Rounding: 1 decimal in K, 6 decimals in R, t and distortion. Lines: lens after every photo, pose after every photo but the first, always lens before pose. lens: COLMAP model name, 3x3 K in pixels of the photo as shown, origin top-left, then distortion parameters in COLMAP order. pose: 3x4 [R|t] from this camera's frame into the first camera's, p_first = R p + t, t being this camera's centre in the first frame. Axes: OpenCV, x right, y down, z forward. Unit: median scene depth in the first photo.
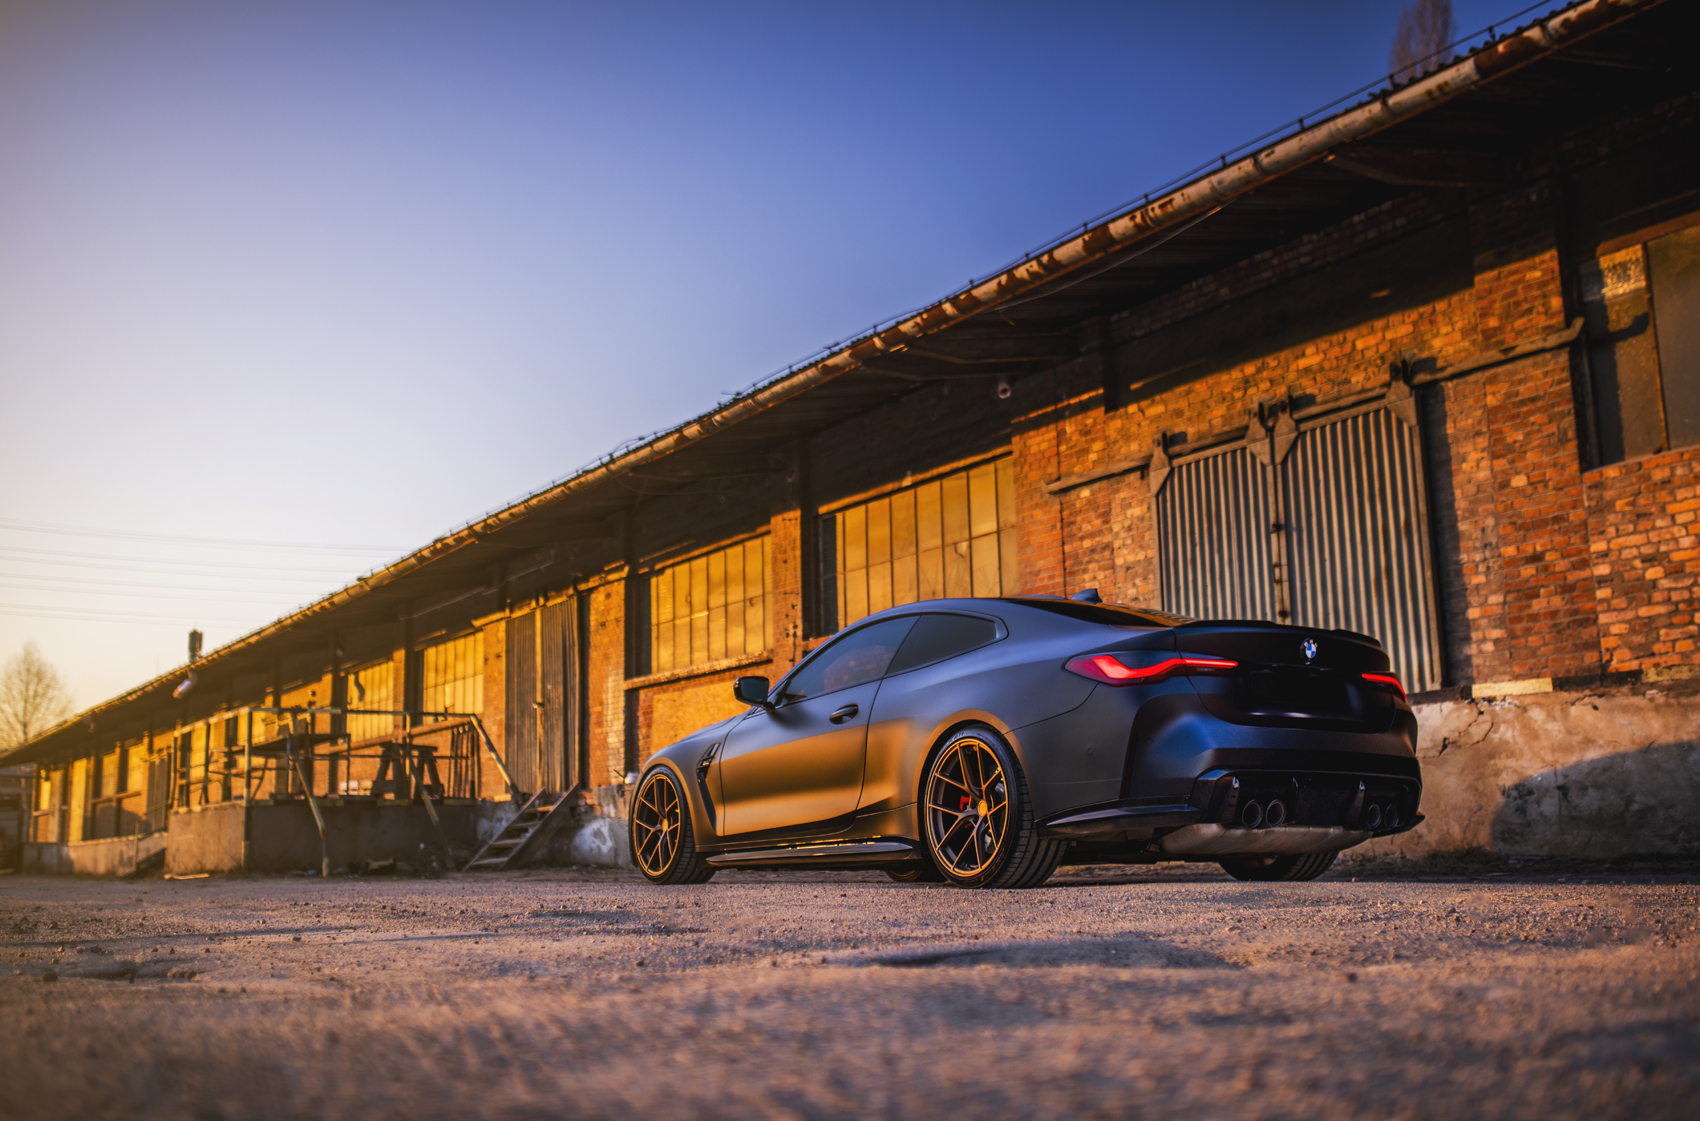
lens RADIAL K [[1643.2, 0, 867.2], [0, 1643.2, 562.3], [0, 0, 1]] dist [-0.025696, 0.000000]
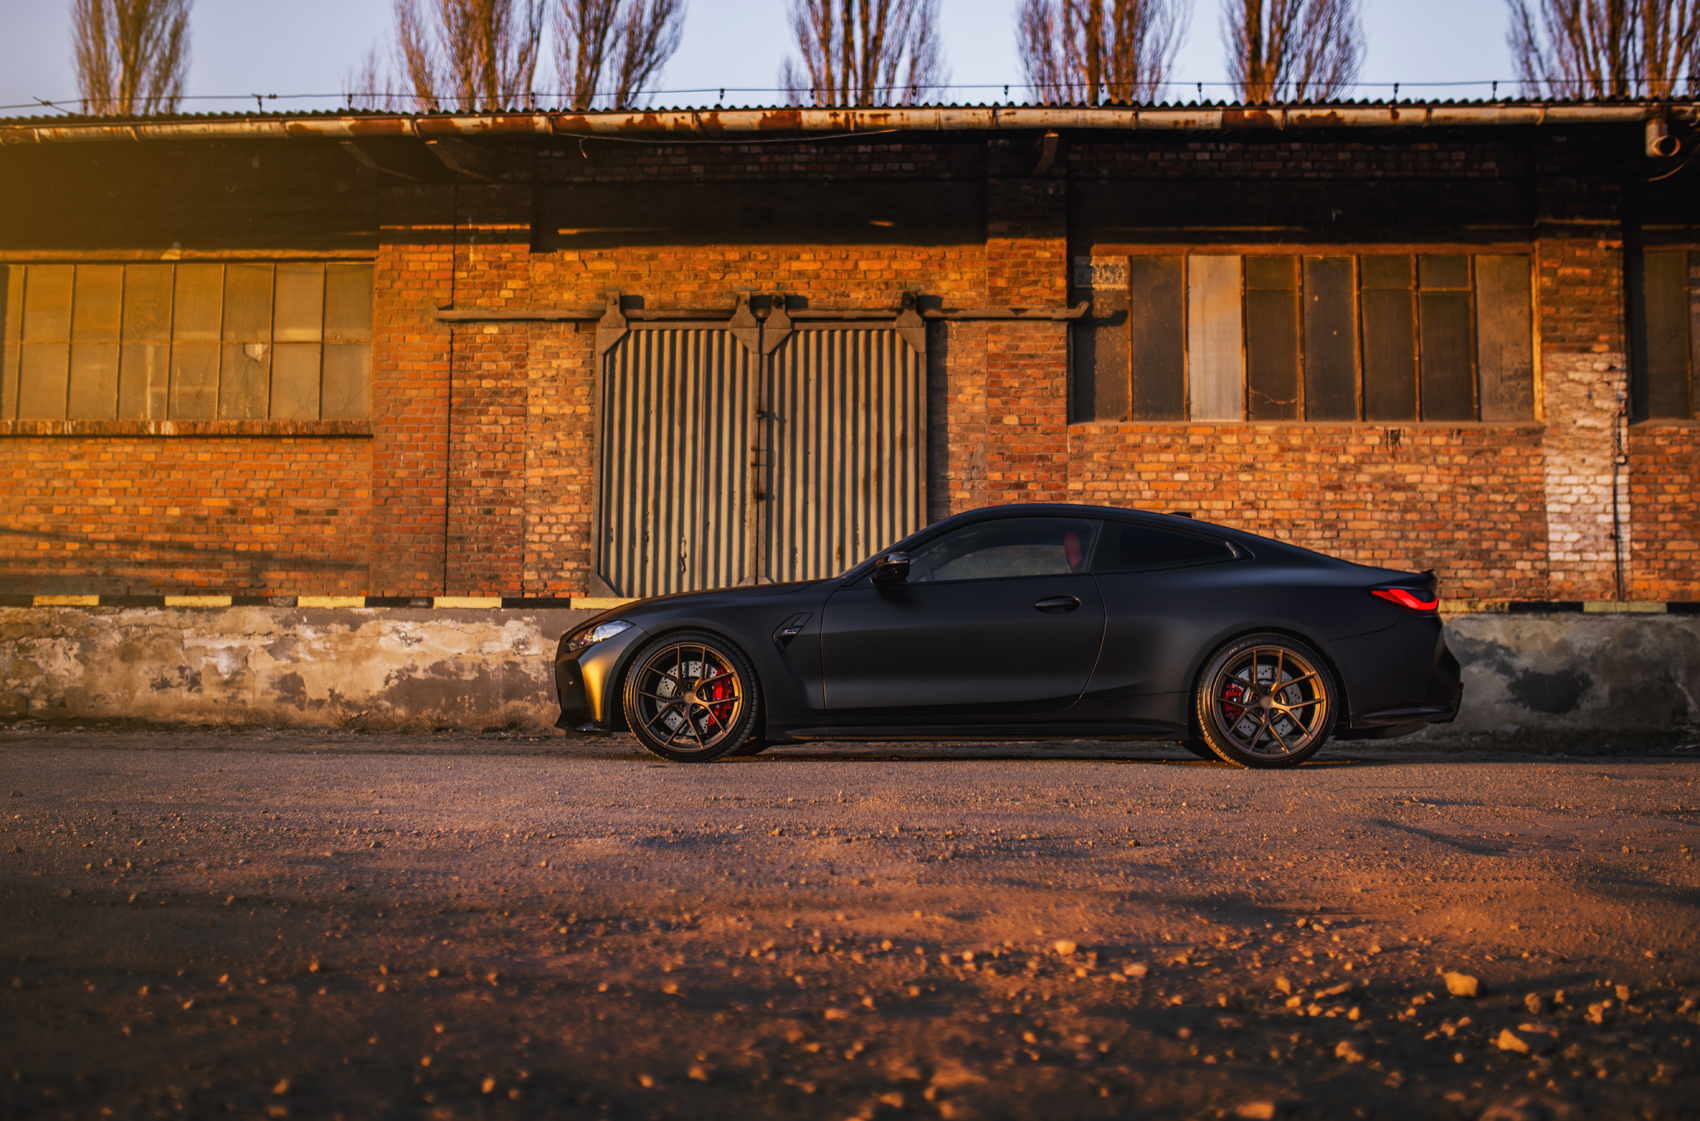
lens RADIAL K [[1797.2, 0, 811.4], [0, 1797.2, 512.5], [0, 0, 1]] dist [-0.045985, 0.000000]
pose [[0.621586, 0.101851, 0.776697, -0.578444], [-0.161452, 0.986881, -0.000204, 0.033770], [-0.766528, -0.125272, 0.629875, 0.216628]]
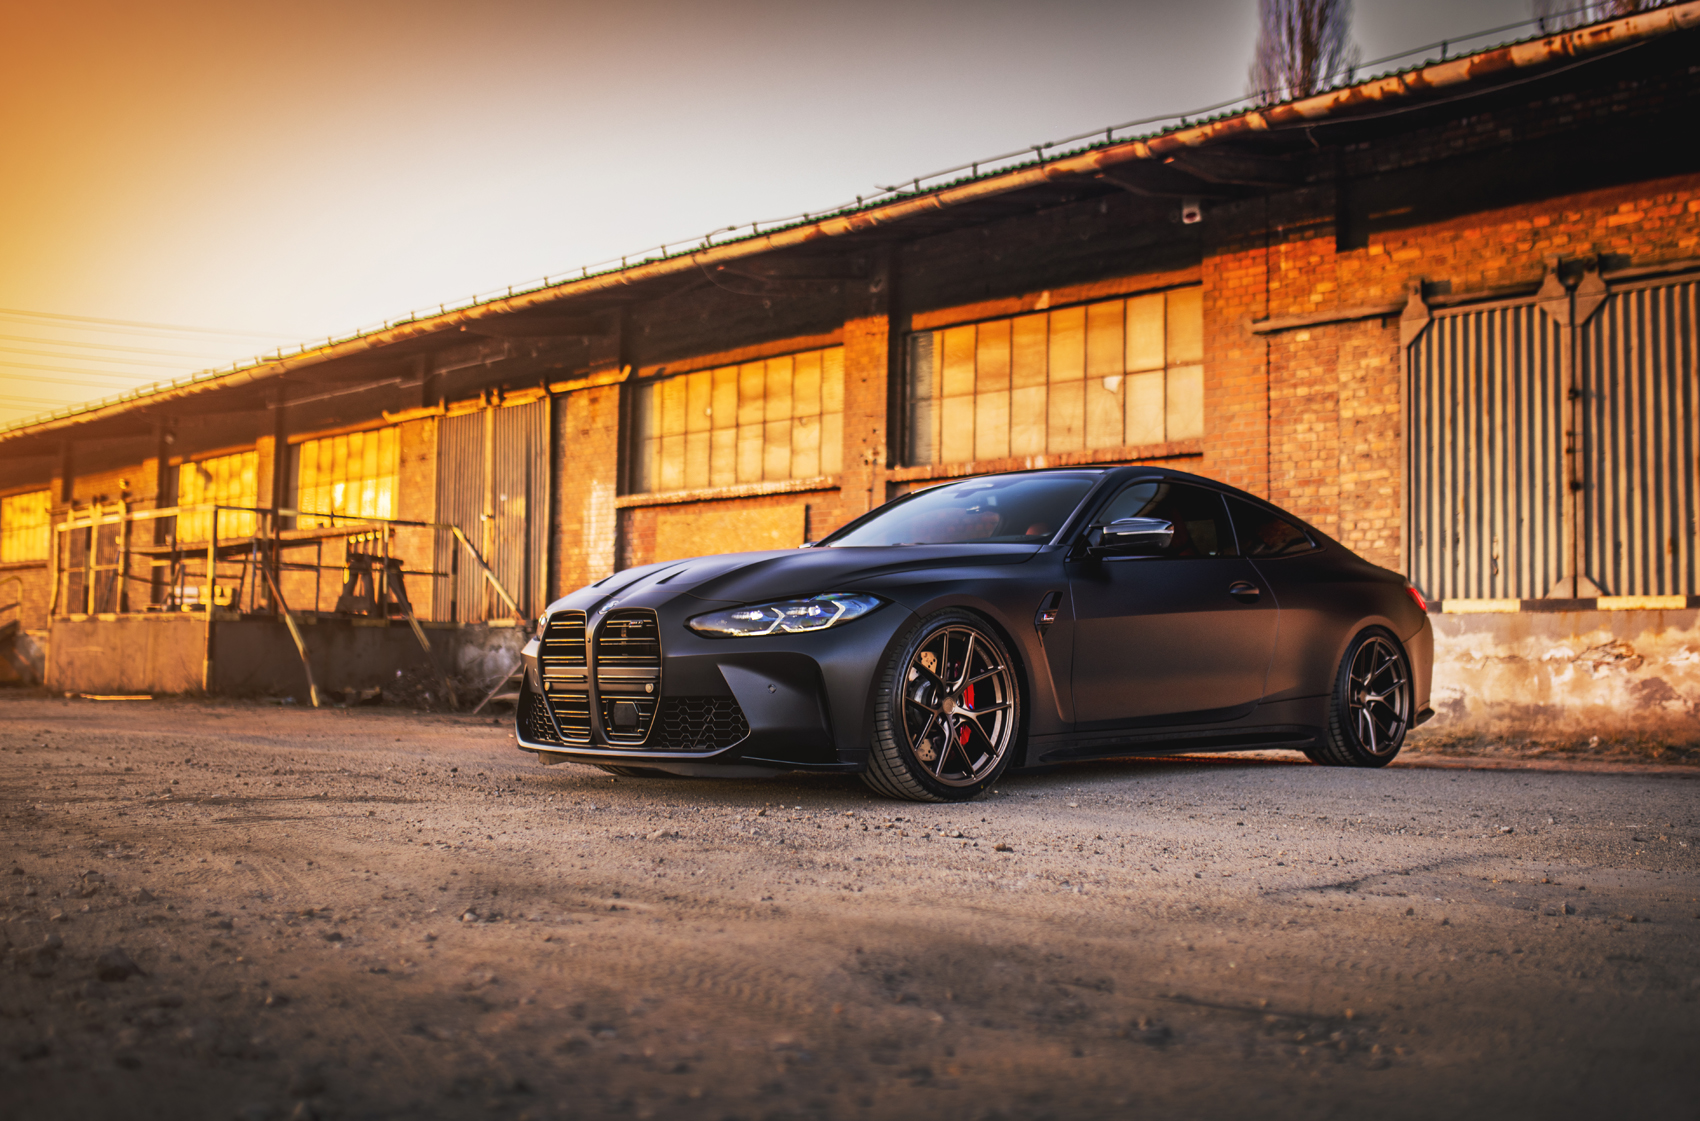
lens RADIAL K [[1729.1, 0, 862.8], [0, 1729.1, 552.1], [0, 0, 1]] dist [-0.025054, 0.000000]
pose [[0.980479, 0.056427, 0.188352, -0.307764], [-0.074792, 0.992959, 0.091858, 0.008279], [-0.181843, -0.104152, 0.977796, 0.088496]]
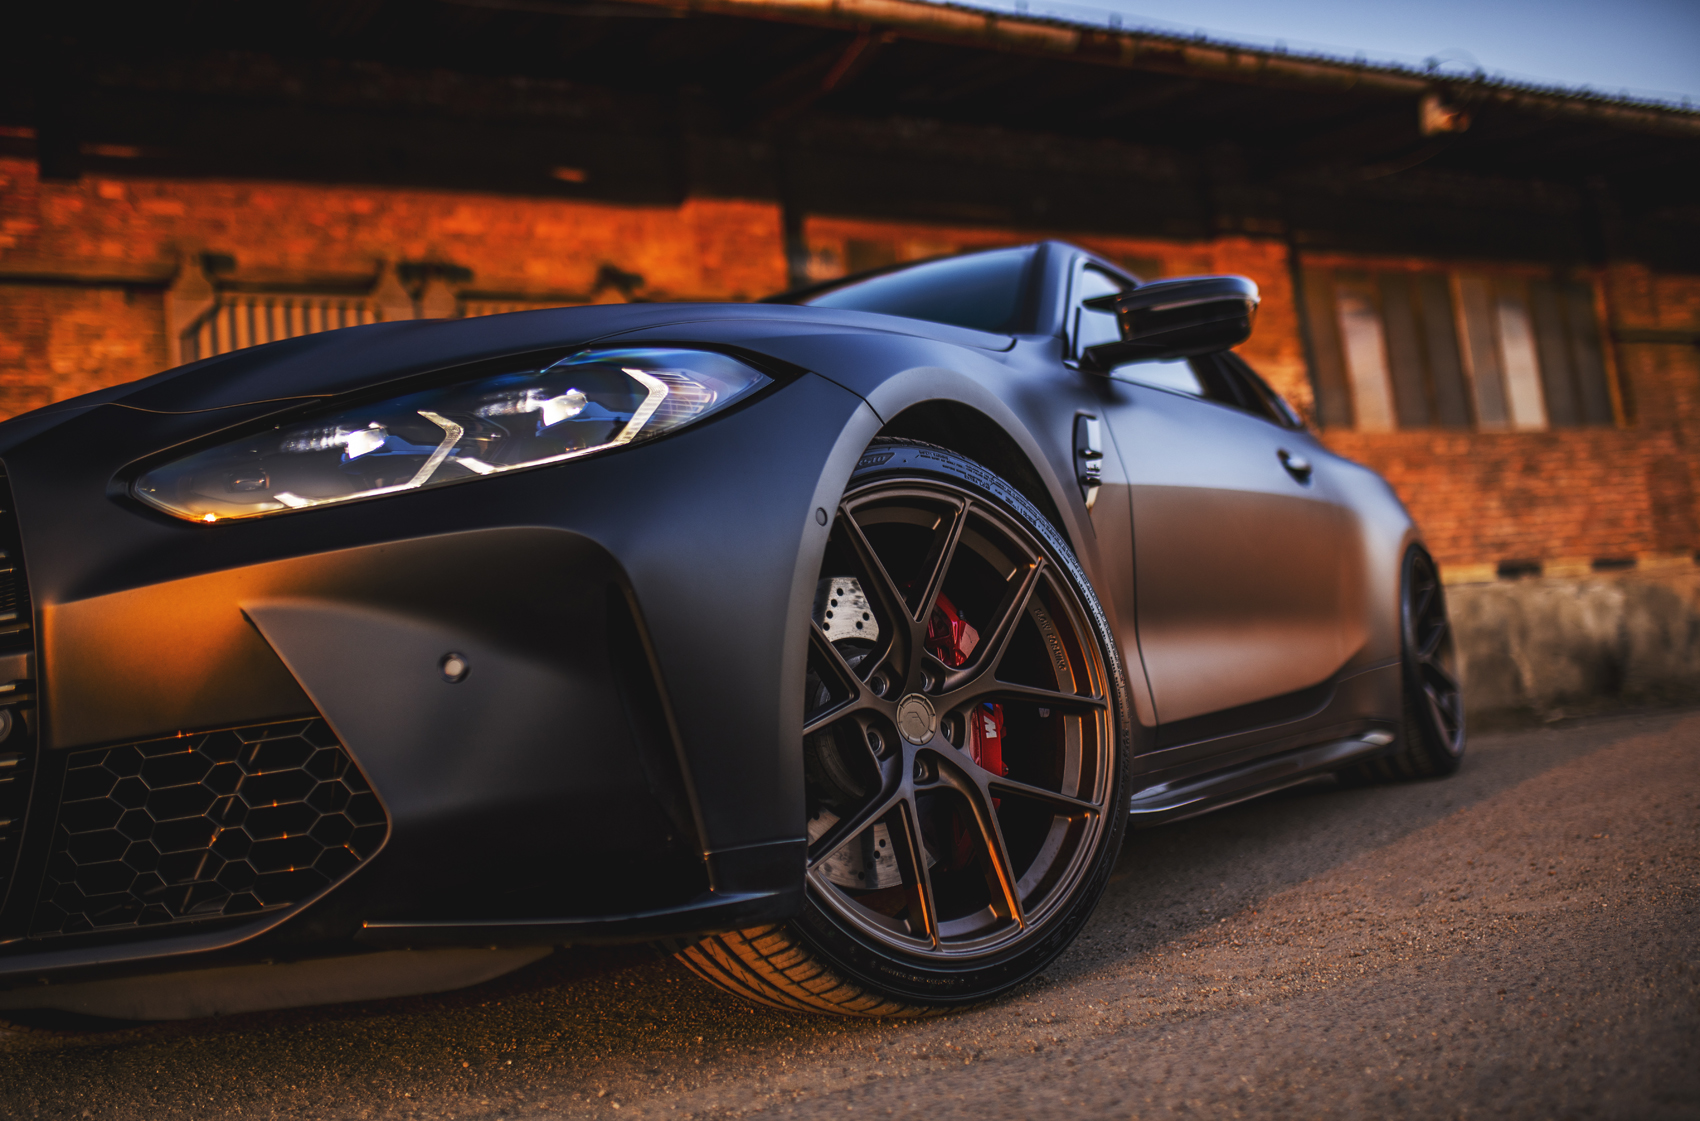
lens RADIAL K [[1729.1, 0, 891.4], [0, 1729.1, 527.1], [0, 0, 1]] dist [-0.025054, 0.000000]
pose [[0.095966, 0.158767, 0.982641, -0.462952], [-0.059181, 0.986361, -0.153589, 0.124880], [-0.993624, -0.043414, 0.104053, 0.650541]]
